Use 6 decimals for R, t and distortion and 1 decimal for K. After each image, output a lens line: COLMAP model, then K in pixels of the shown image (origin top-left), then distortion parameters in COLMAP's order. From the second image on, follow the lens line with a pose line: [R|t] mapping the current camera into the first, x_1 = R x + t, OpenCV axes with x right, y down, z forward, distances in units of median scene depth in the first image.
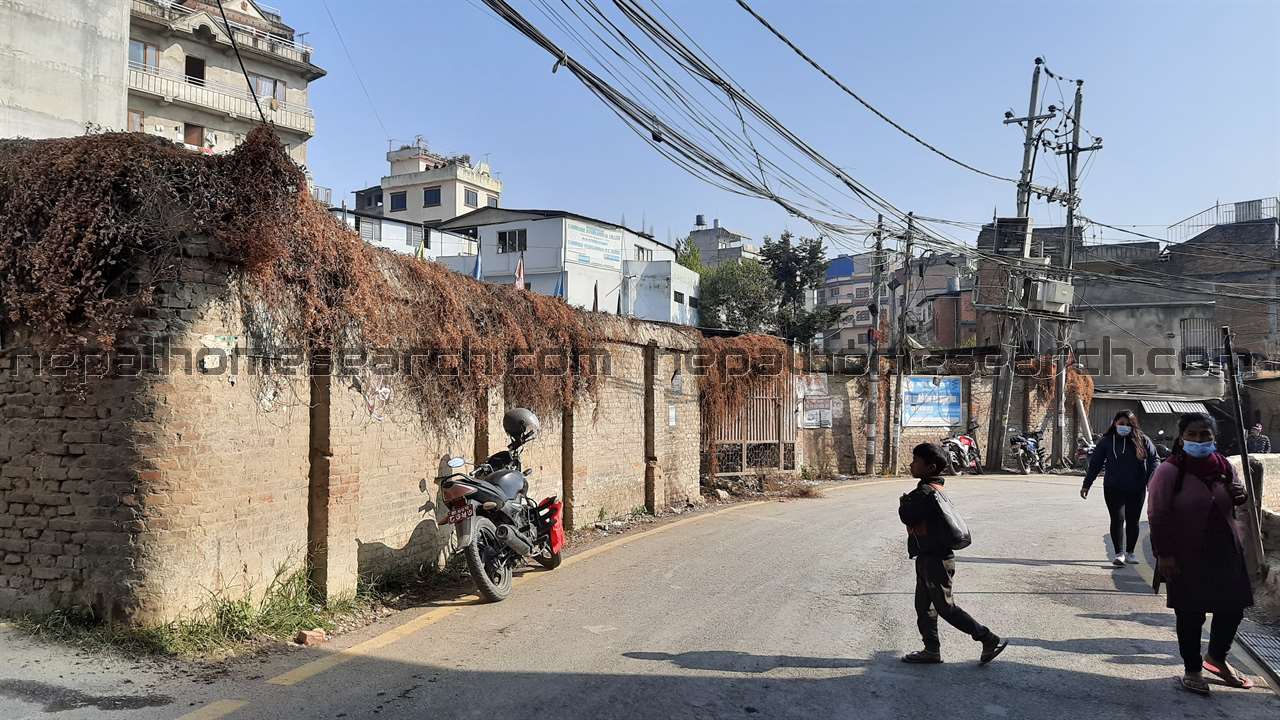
lens RADIAL K [[931.3, 0, 633.3], [0, 931.3, 373.4], [0, 0, 1]] dist [0.027212, -0.026375]
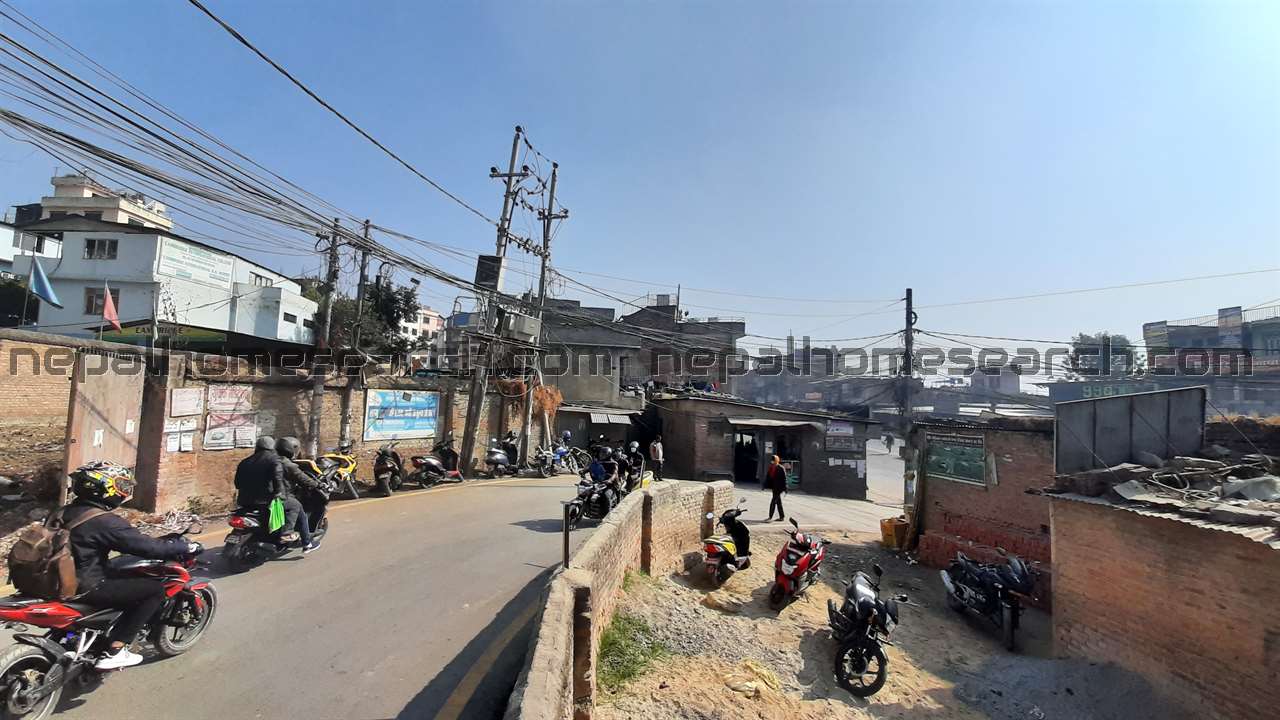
lens RADIAL K [[490.0, 0, 632.9], [0, 490.0, 370.0], [0, 0, 1]] dist [-0.013577, -0.003532]
pose [[0.863237, 0.055743, 0.501712, 0.159083], [-0.042478, 0.998381, -0.037839, -0.006478], [-0.503009, 0.011352, 0.864207, 0.238163]]
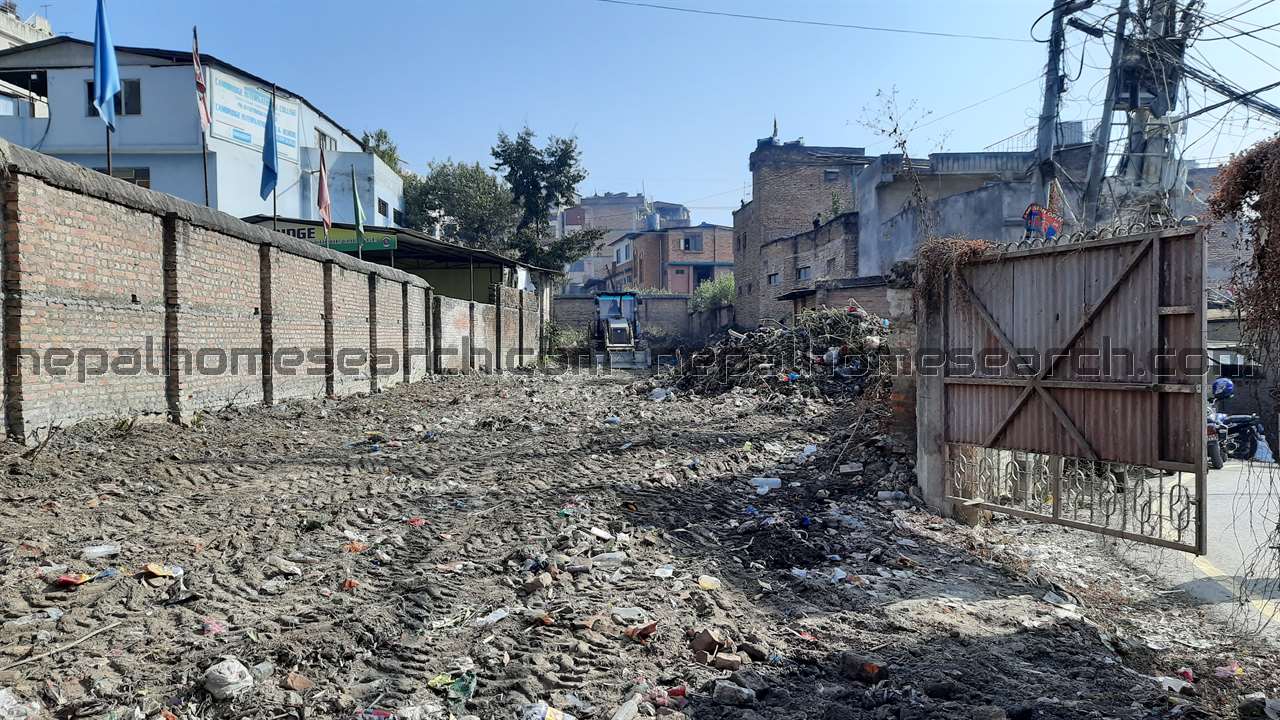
lens RADIAL K [[931.3, 0, 642.3], [0, 931.3, 355.0], [0, 0, 1]] dist [0.027212, -0.026375]
pose [[0.919454, -0.010788, 0.393049, -0.064023], [-0.003455, 0.999363, 0.035510, 0.006194], [-0.393182, -0.034008, 0.918831, 0.334931]]
